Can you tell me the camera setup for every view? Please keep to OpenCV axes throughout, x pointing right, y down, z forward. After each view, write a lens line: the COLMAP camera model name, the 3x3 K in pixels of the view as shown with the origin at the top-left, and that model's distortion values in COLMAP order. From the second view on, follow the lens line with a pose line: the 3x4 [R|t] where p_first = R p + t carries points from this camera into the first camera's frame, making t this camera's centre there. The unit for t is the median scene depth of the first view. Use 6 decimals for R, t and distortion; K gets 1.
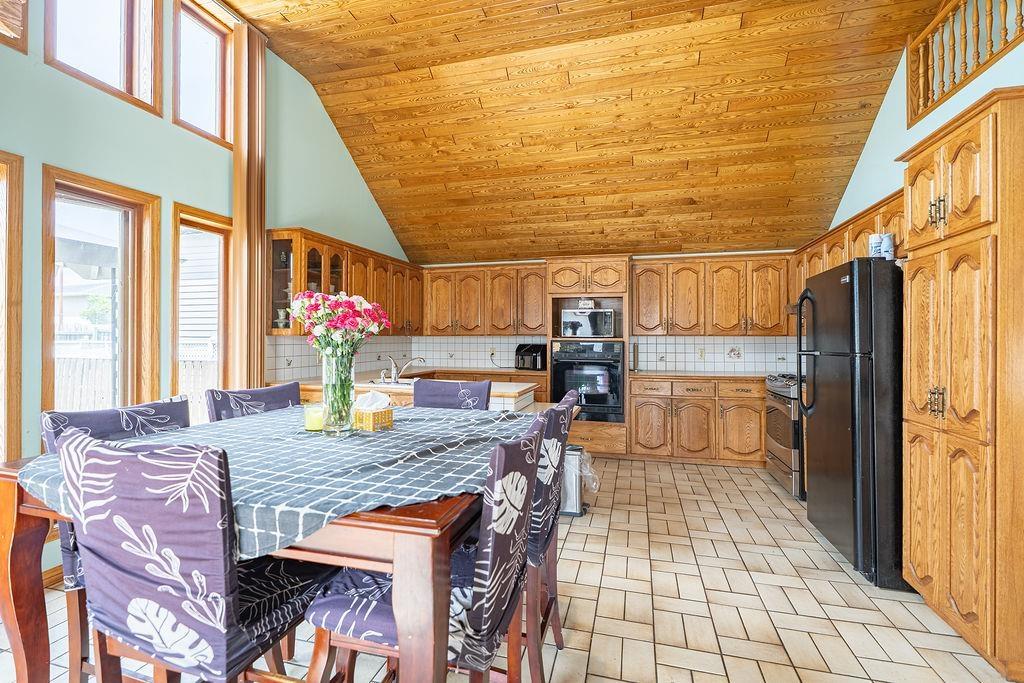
lens RADIAL K [[468.5, 0, 508.8], [0, 468.5, 338.4], [0, 0, 1]] dist [0.000486, -0.000052]
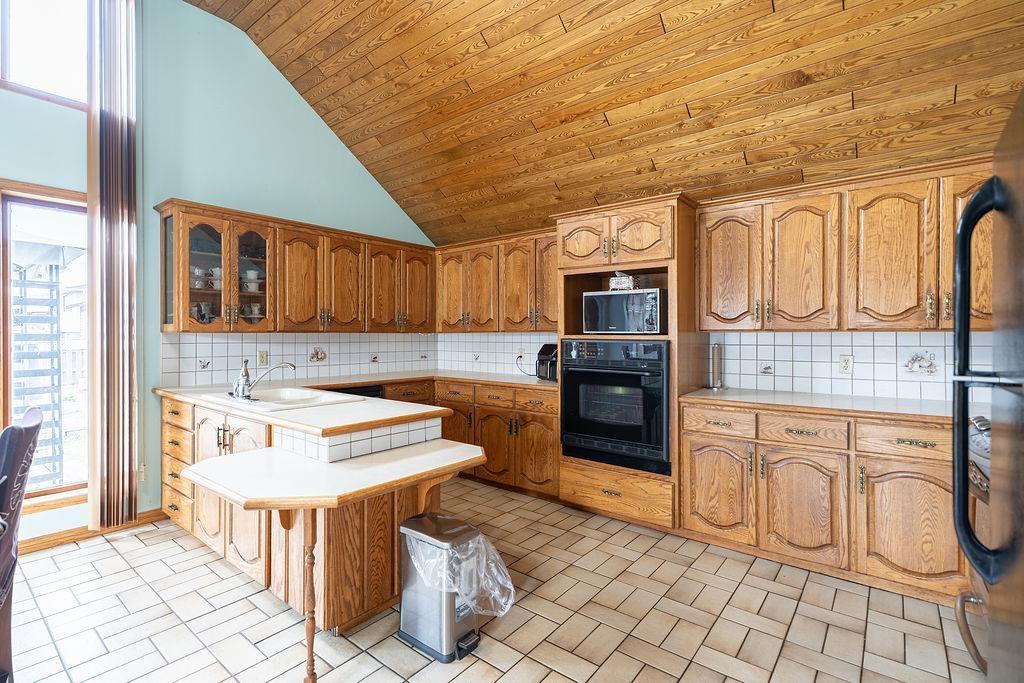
lens RADIAL K [[459.7, 0, 512.0], [0, 459.7, 341.5], [0, 0, 1]] dist [0.001581, -0.000805]
pose [[0.909950, 0.005050, -0.414687, 0.297396], [-0.000804, 0.999945, 0.010412, 0.001447], [0.414717, -0.009141, 0.909904, 0.370406]]
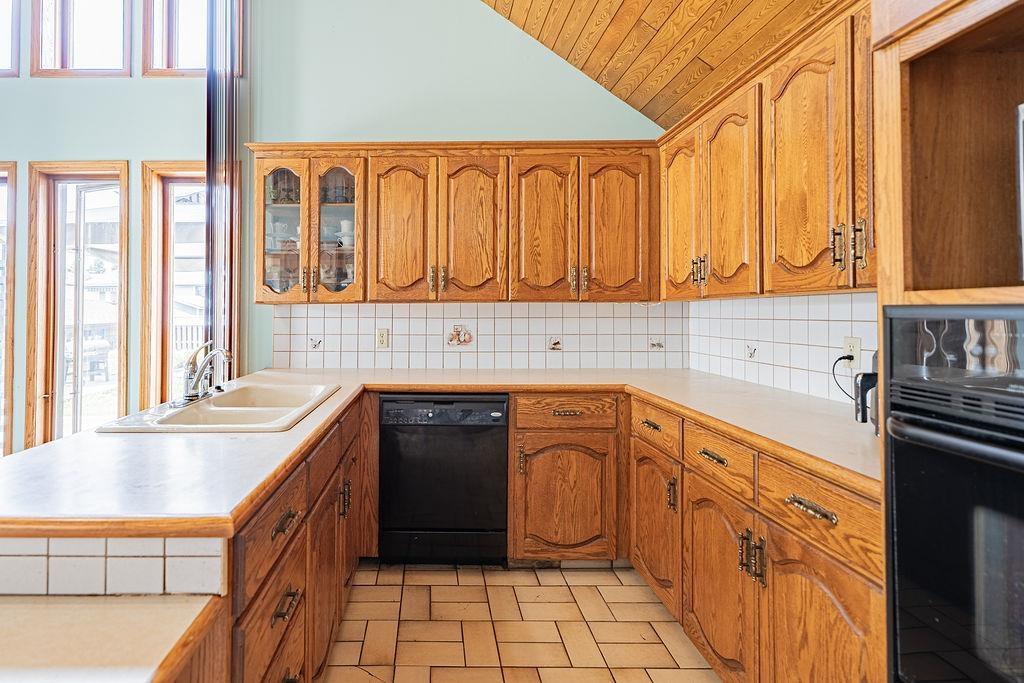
lens RADIAL K [[491.1, 0, 462.2], [0, 491.1, 310.0], [0, 0, 1]] dist [0.000258, -0.000092]
pose [[0.257363, -0.008334, -0.966279, 0.226953], [0.000954, 0.999965, -0.008370, 0.007290], [0.966314, 0.001232, 0.257362, 0.793348]]
